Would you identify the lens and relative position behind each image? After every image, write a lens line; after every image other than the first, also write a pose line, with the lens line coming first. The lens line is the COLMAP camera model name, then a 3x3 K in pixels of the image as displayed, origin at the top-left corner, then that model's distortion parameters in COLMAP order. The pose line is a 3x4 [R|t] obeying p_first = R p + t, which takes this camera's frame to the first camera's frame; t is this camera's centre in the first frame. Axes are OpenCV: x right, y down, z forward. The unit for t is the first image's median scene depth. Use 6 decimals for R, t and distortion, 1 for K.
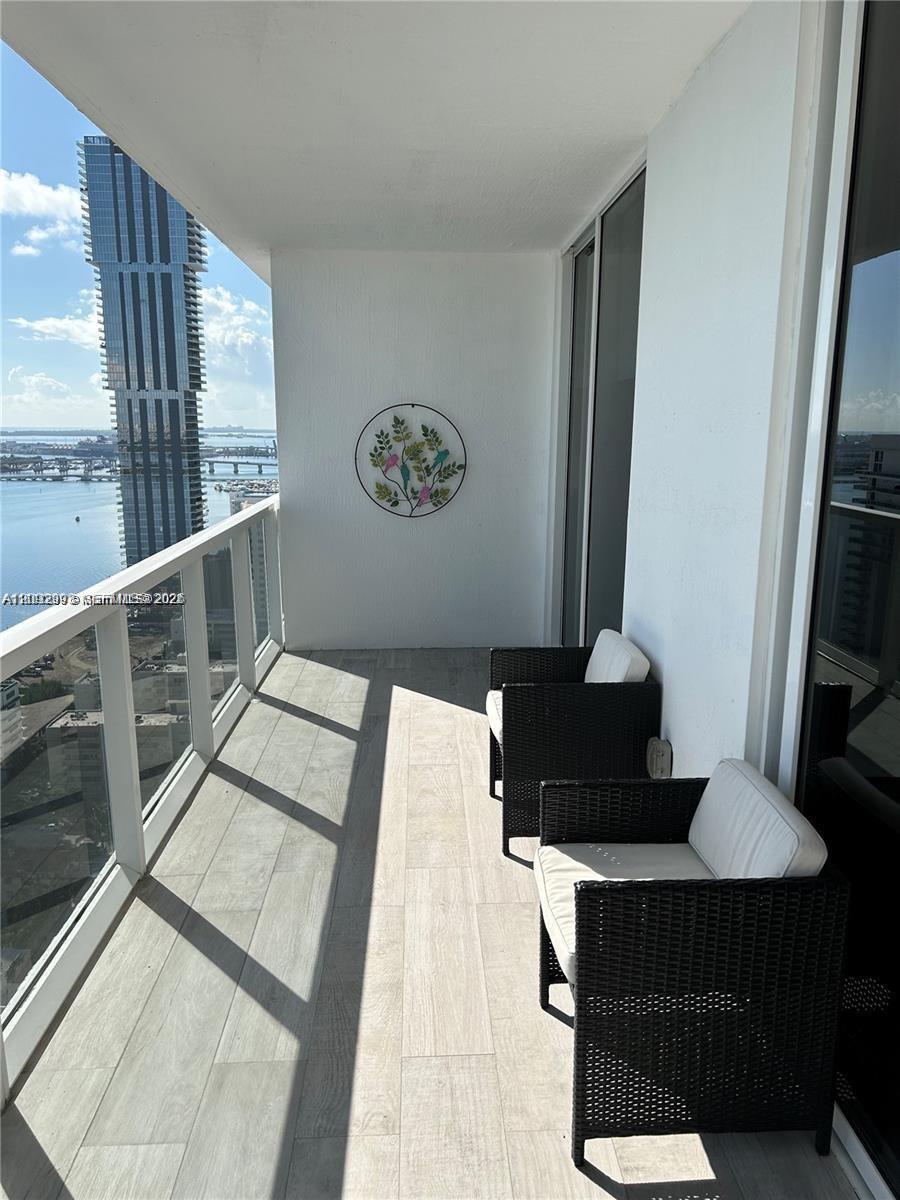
lens RADIAL K [[890.9, 0, 450.0], [0, 890.9, 600.0], [0, 0, 1]] dist [0.050754, -0.001202]
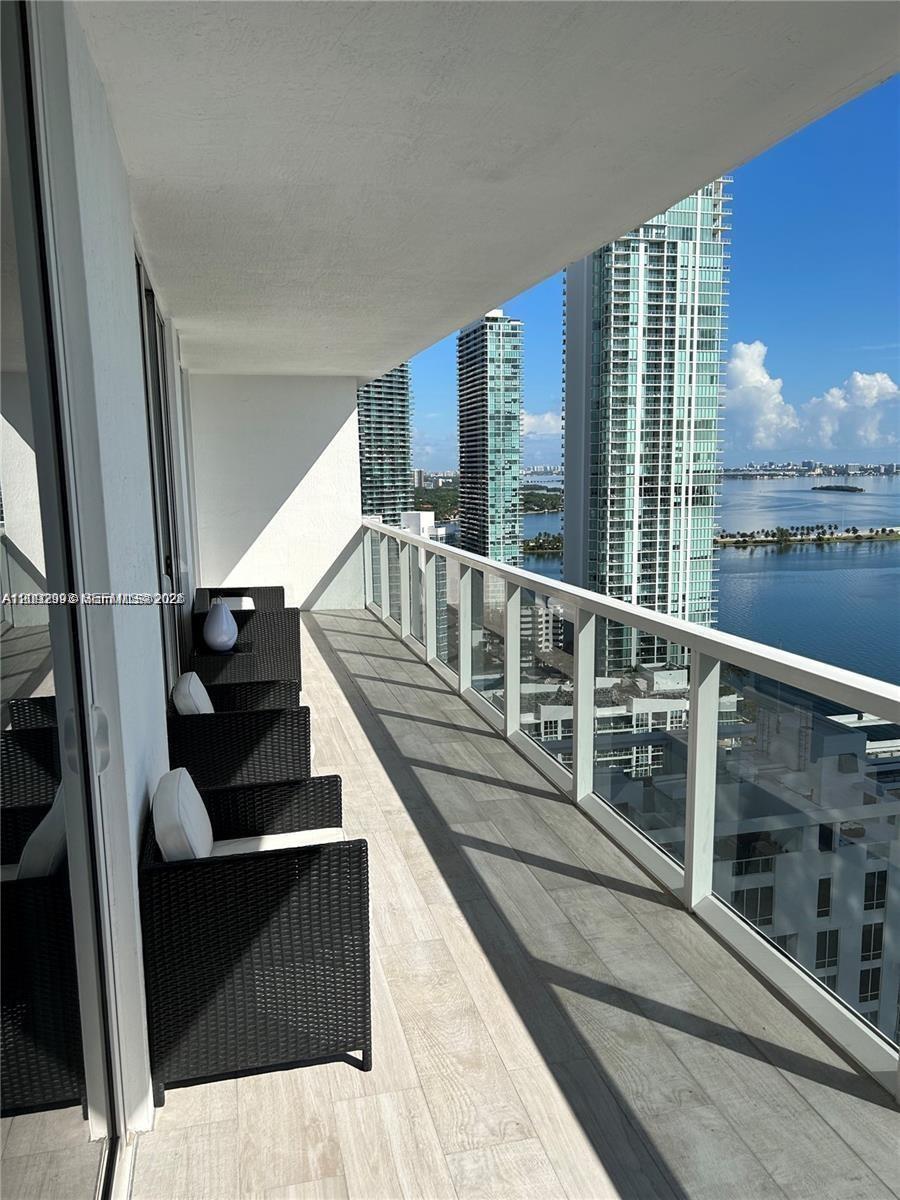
lens RADIAL K [[890.9, 0, 450.0], [0, 890.9, 600.0], [0, 0, 1]] dist [0.050754, -0.001202]
pose [[-0.977314, 0.037914, -0.208374, 0.135168], [-0.032716, 0.945013, 0.325393, -0.371436], [0.209253, 0.324829, -0.922334, 1.829086]]
